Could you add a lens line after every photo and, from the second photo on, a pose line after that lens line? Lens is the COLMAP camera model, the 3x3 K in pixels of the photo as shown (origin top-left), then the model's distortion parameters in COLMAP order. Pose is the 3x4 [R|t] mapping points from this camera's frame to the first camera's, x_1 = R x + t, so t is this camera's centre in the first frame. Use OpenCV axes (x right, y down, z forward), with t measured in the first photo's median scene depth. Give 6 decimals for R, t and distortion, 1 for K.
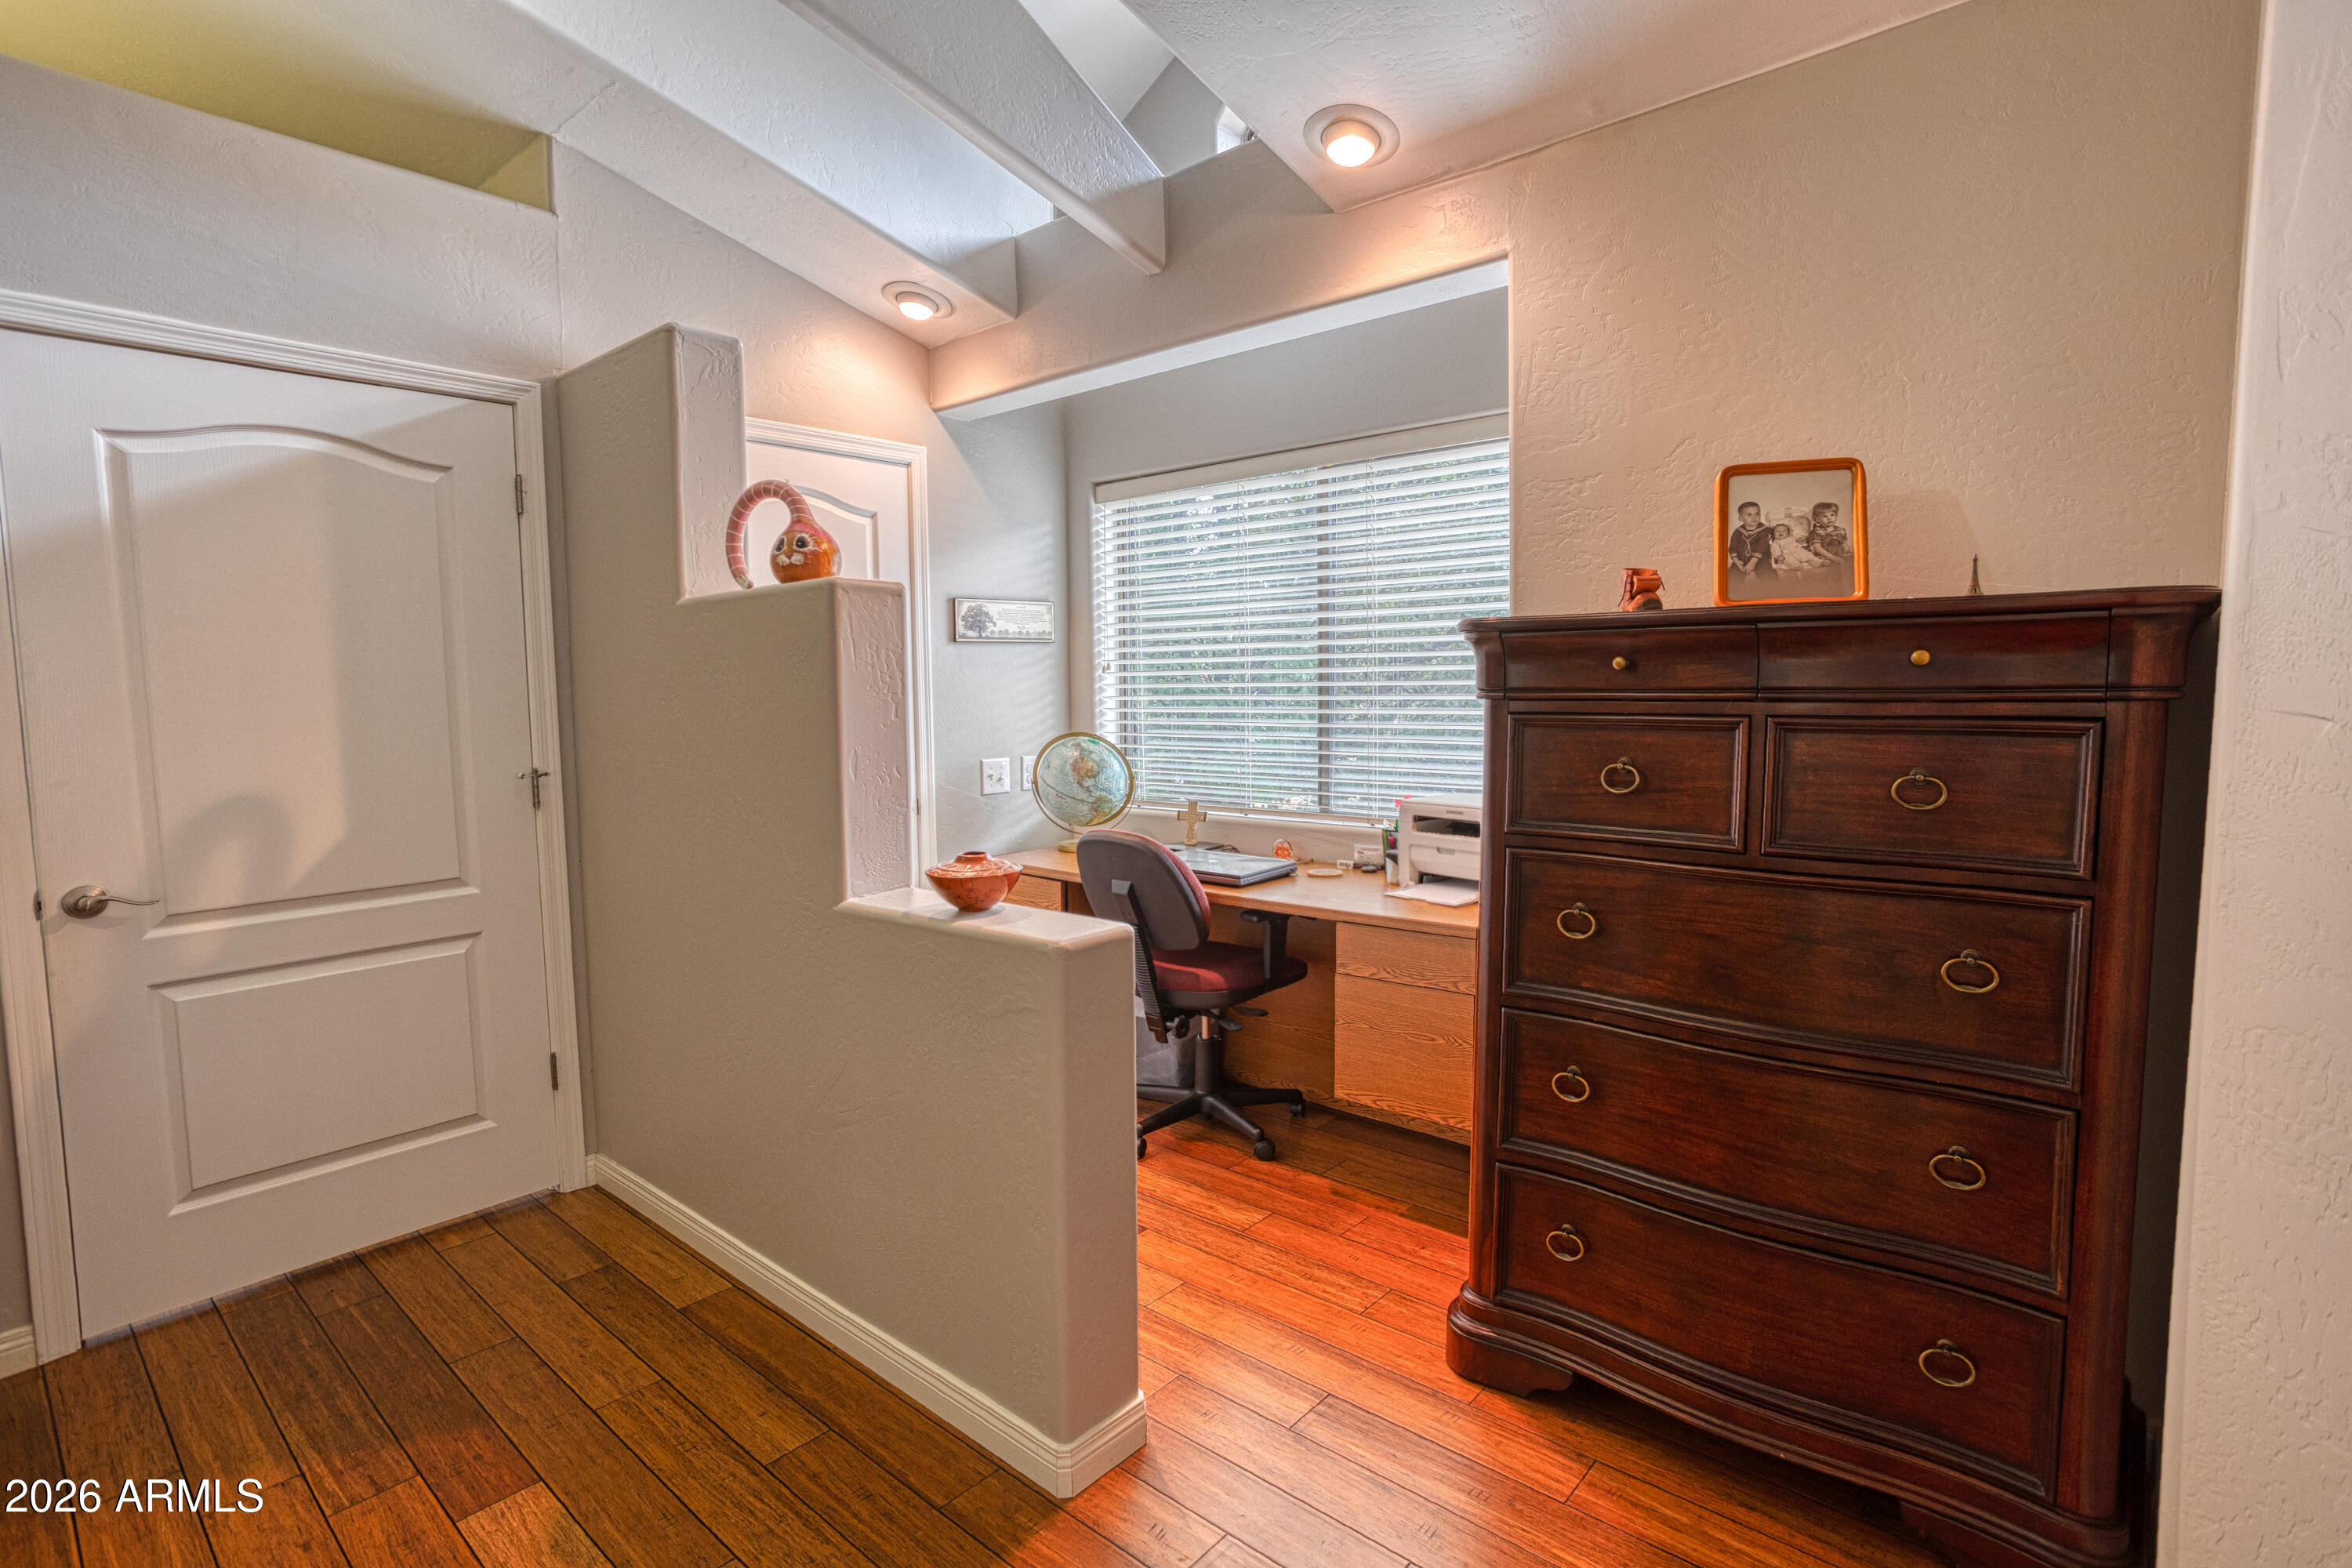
lens RADIAL K [[1148.5, 0, 1172.0], [0, 1148.5, 780.6], [0, 0, 1]] dist [-0.045507, 0.013555]
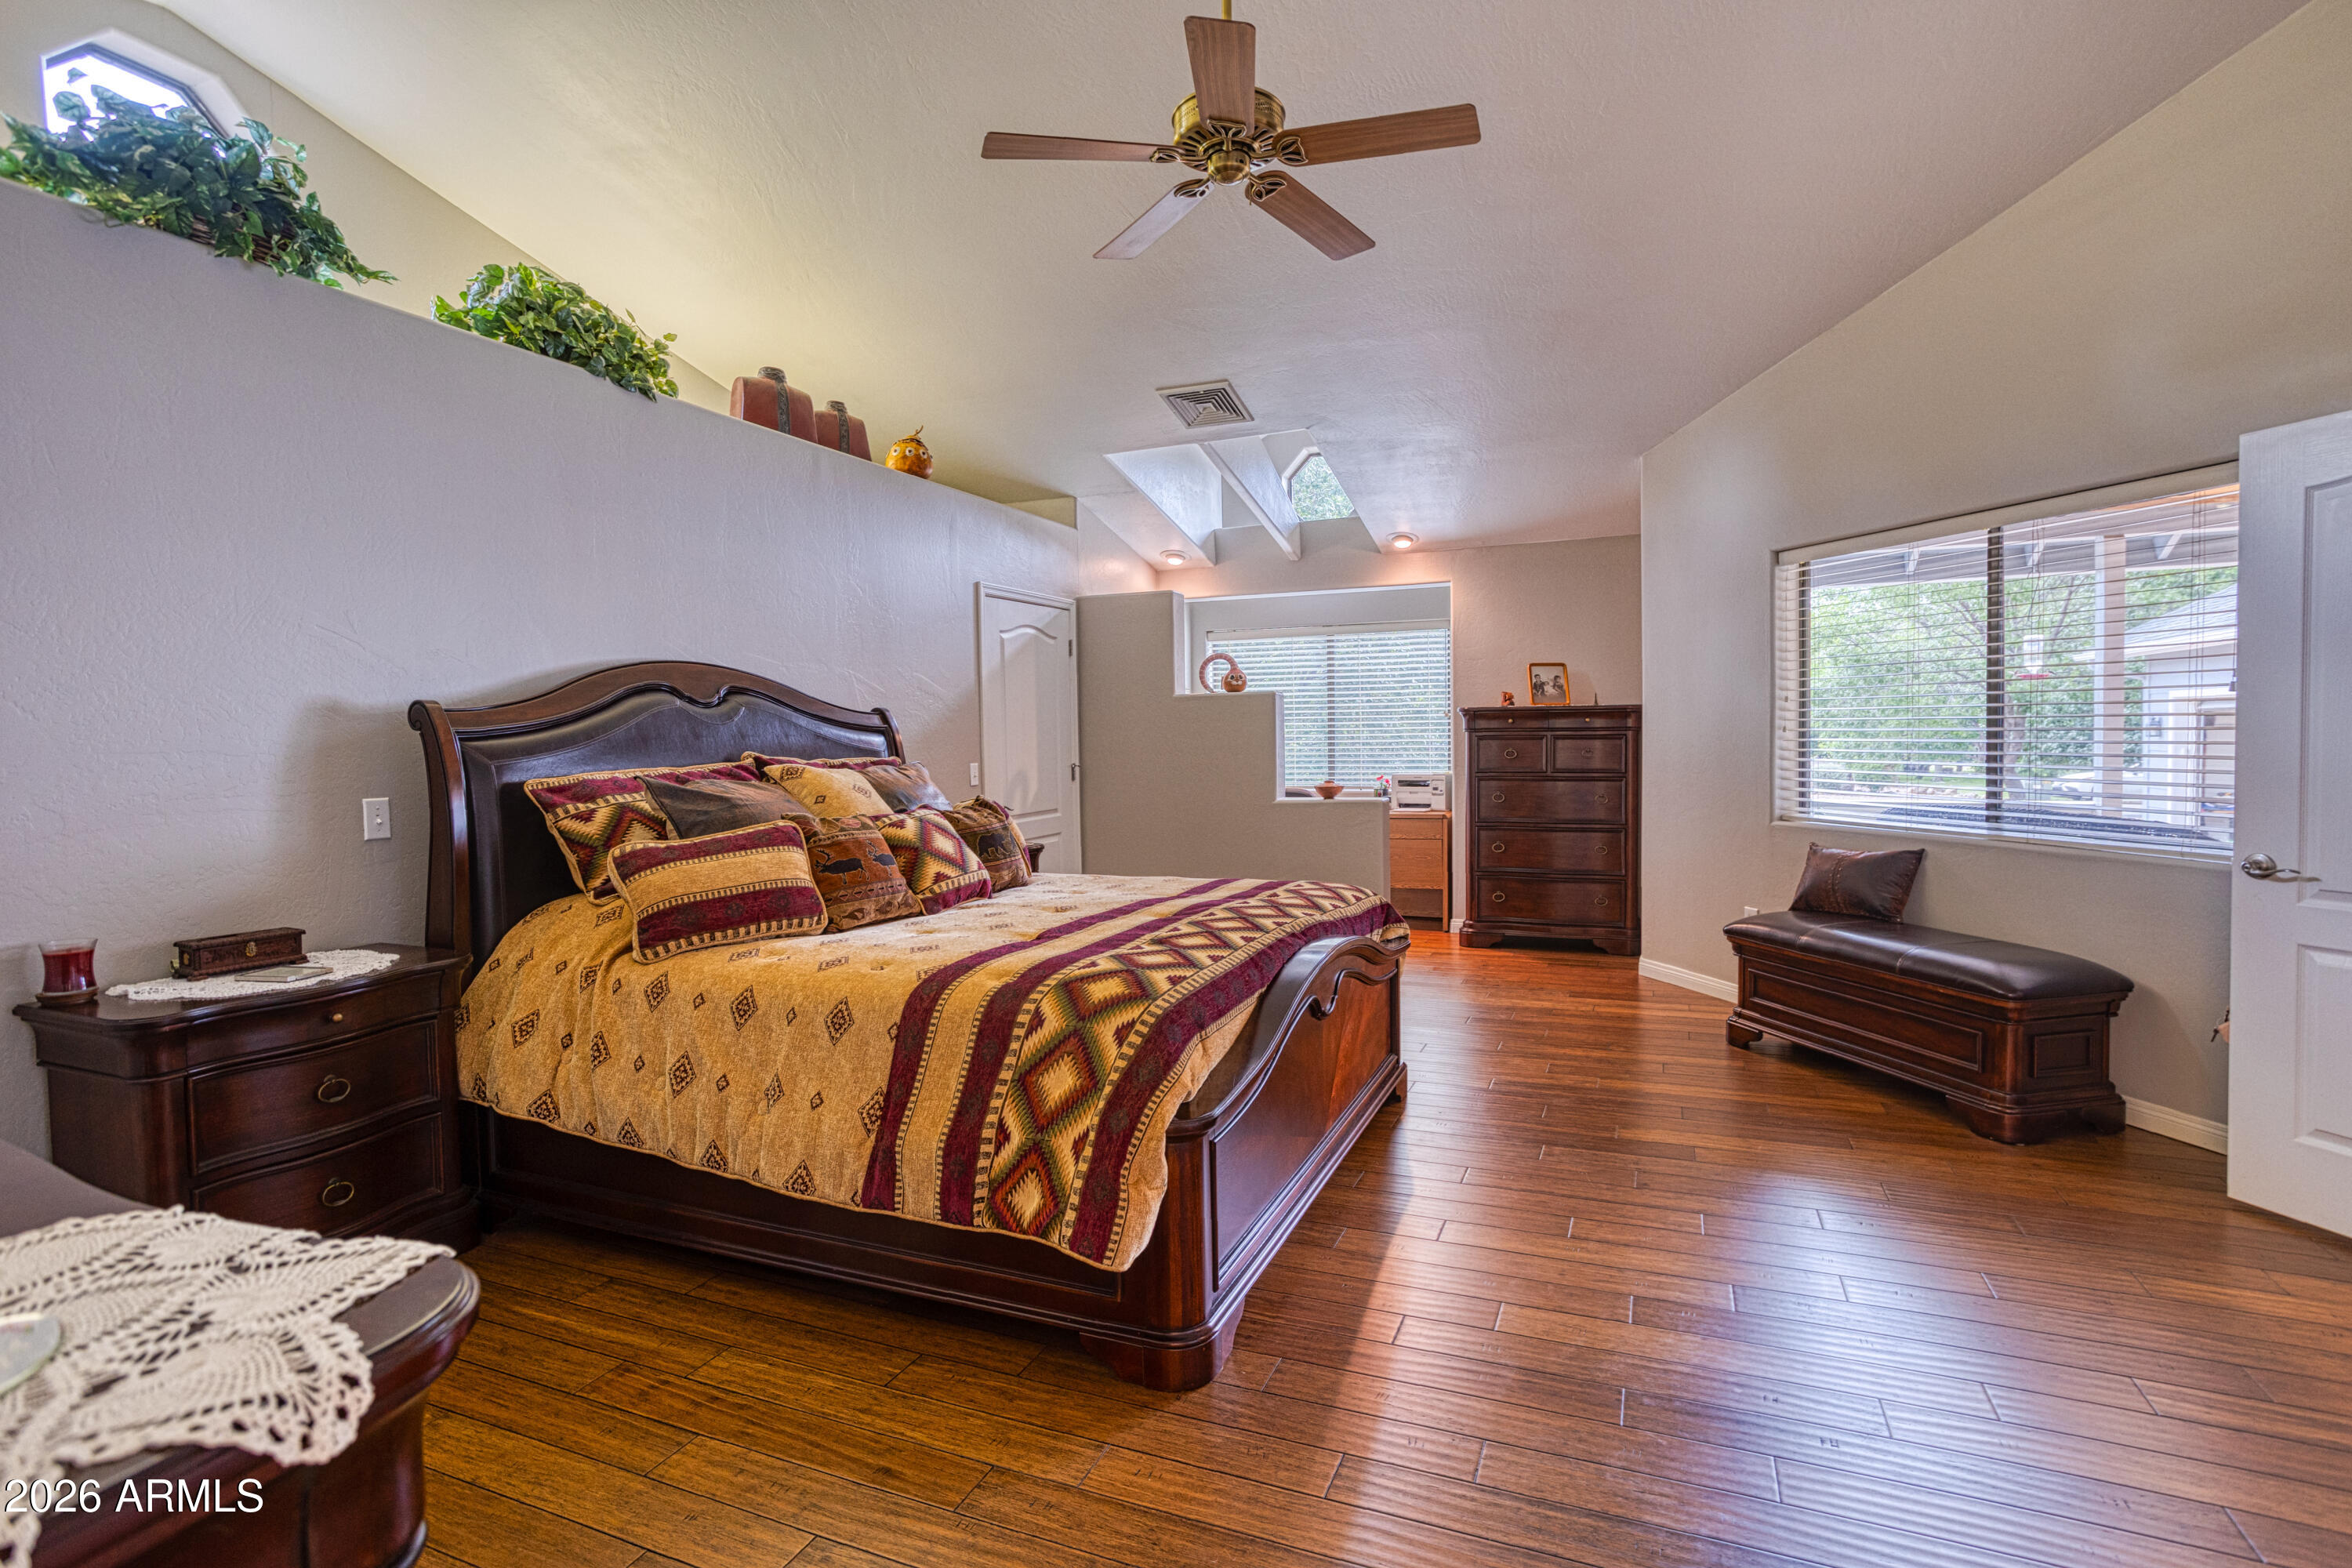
lens RADIAL K [[1148.5, 0, 1188.1], [0, 1148.5, 782.3], [0, 0, 1]] dist [-0.045507, 0.013555]
pose [[0.946559, -0.014485, 0.322206, -1.103313], [0.028484, 0.998842, -0.038775, 0.126379], [-0.321271, 0.045880, 0.945875, -1.316322]]
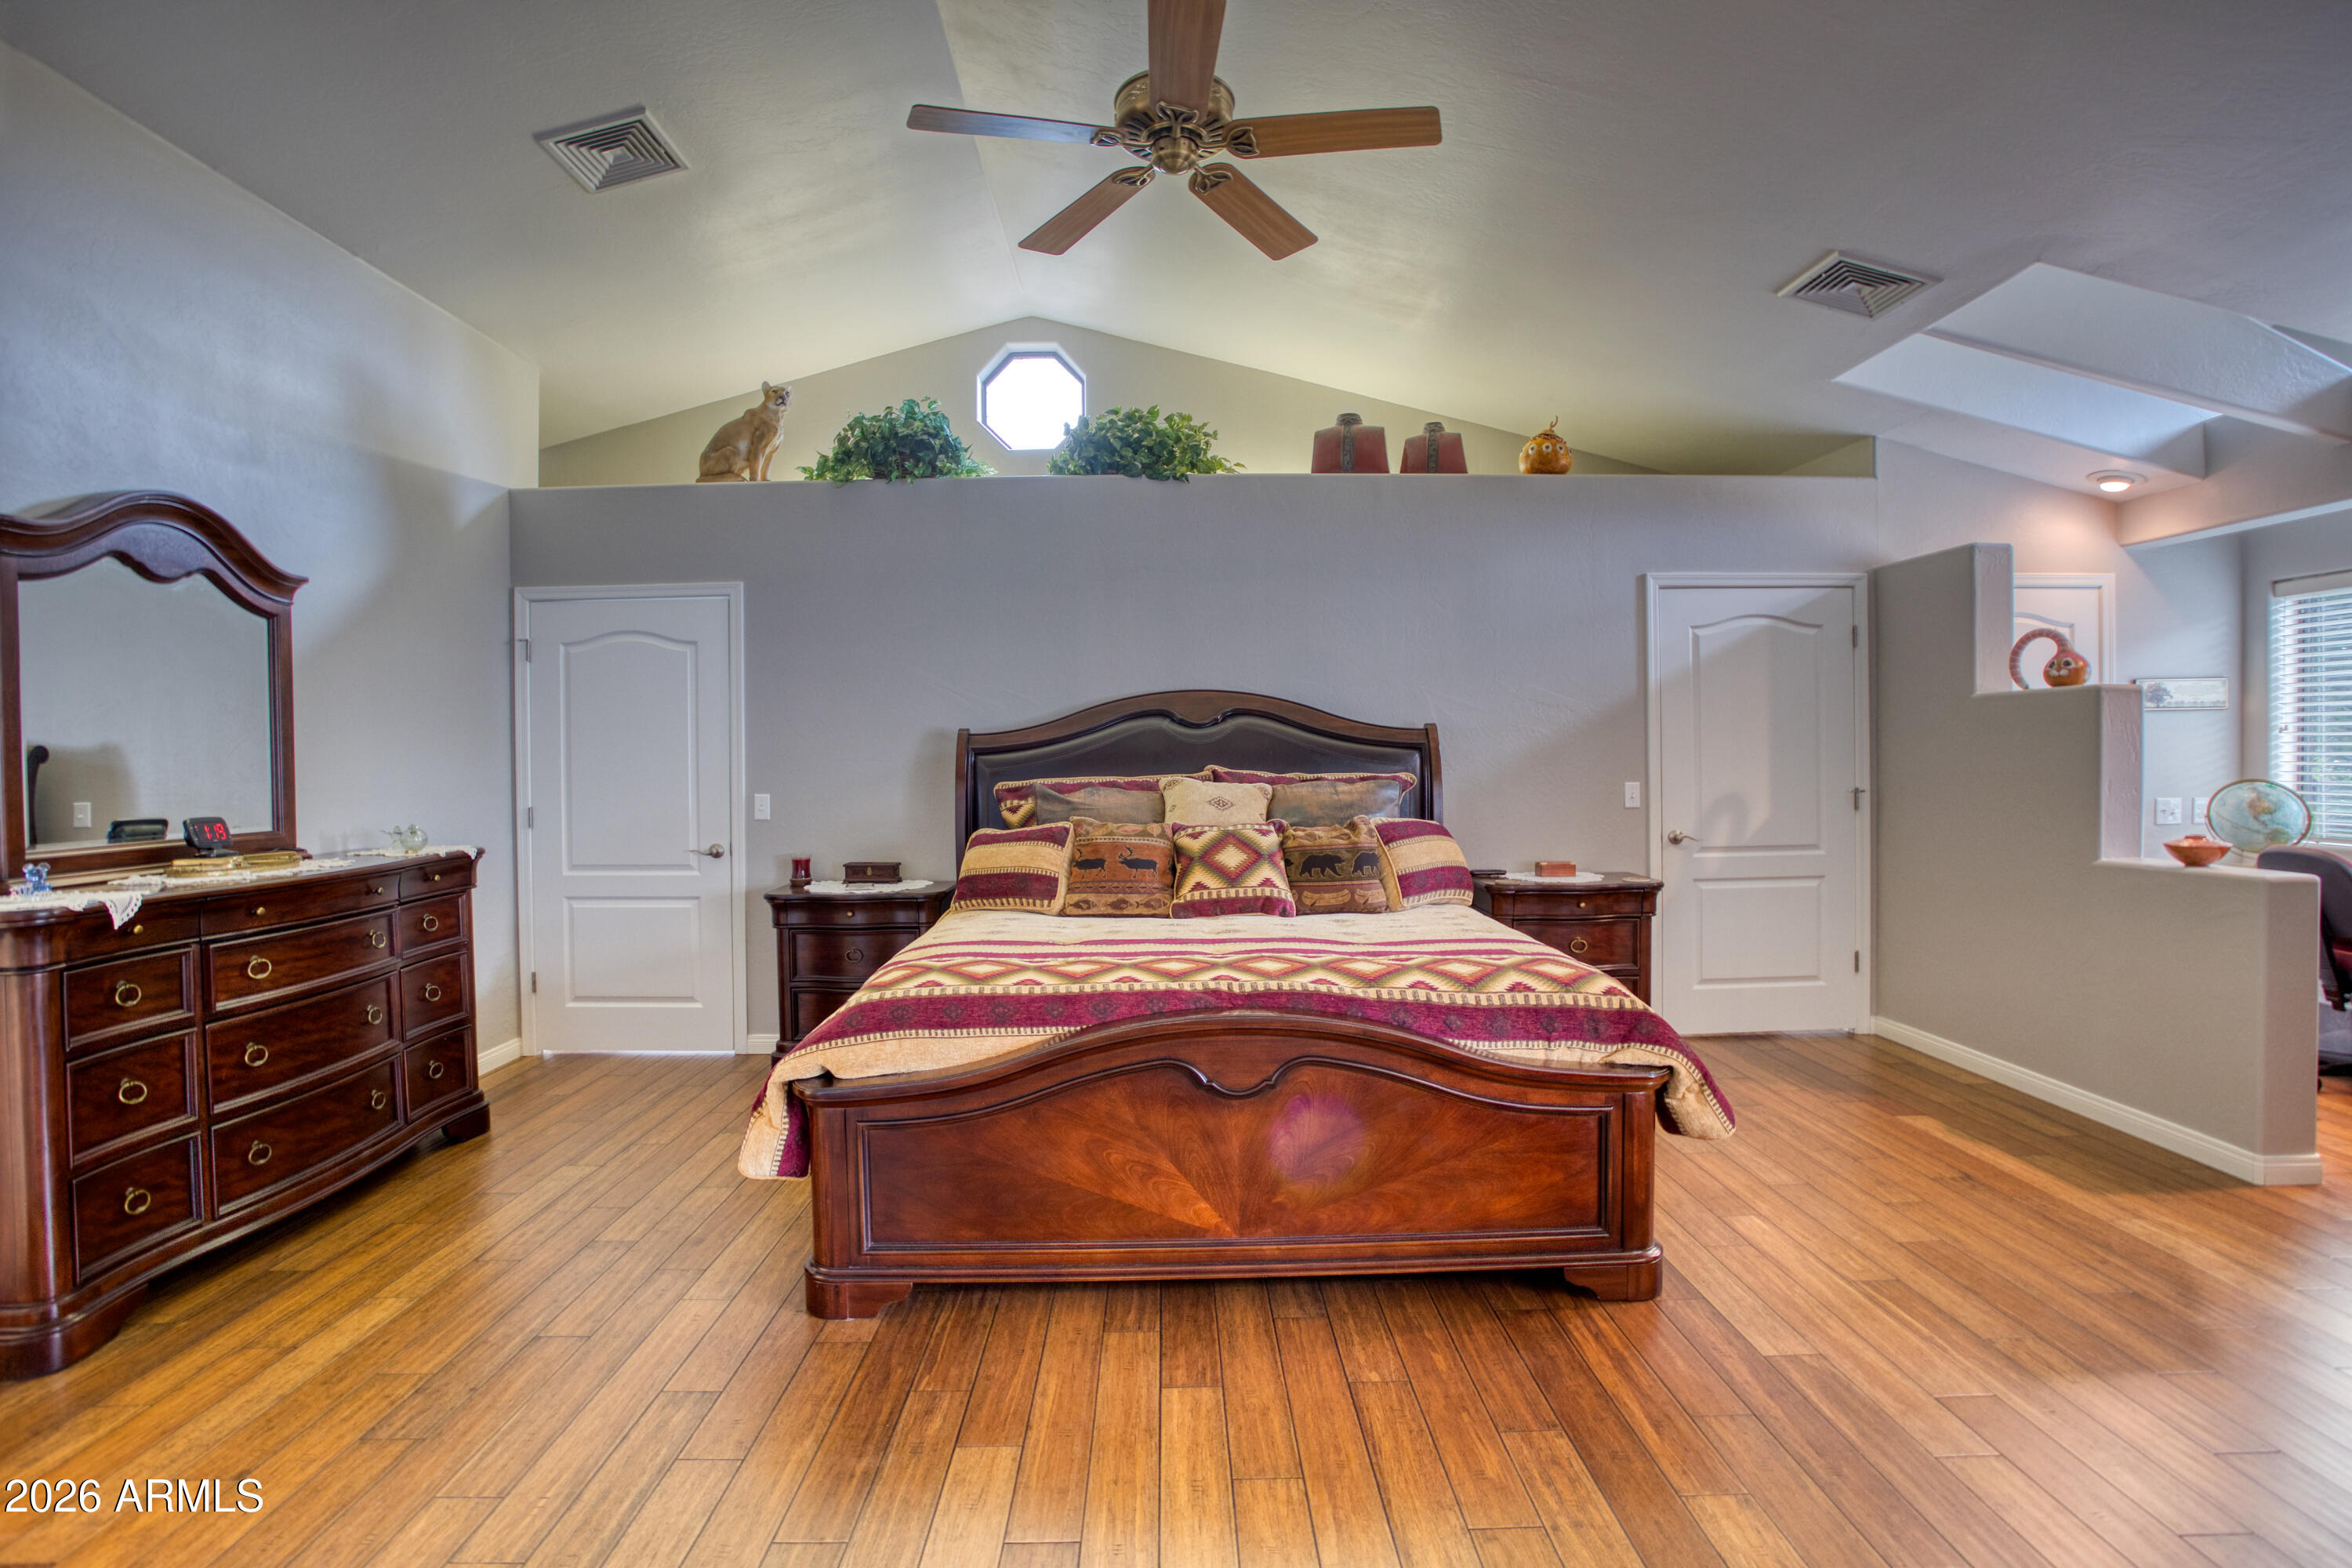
lens RADIAL K [[1148.5, 0, 1178.6], [0, 1148.5, 758.8], [0, 0, 1]] dist [-0.045507, 0.013555]
pose [[0.681694, 0.013523, -0.731513, 0.012241], [-0.061651, 0.997335, -0.039015, 0.078532], [0.729036, 0.071694, 0.680711, -0.988565]]
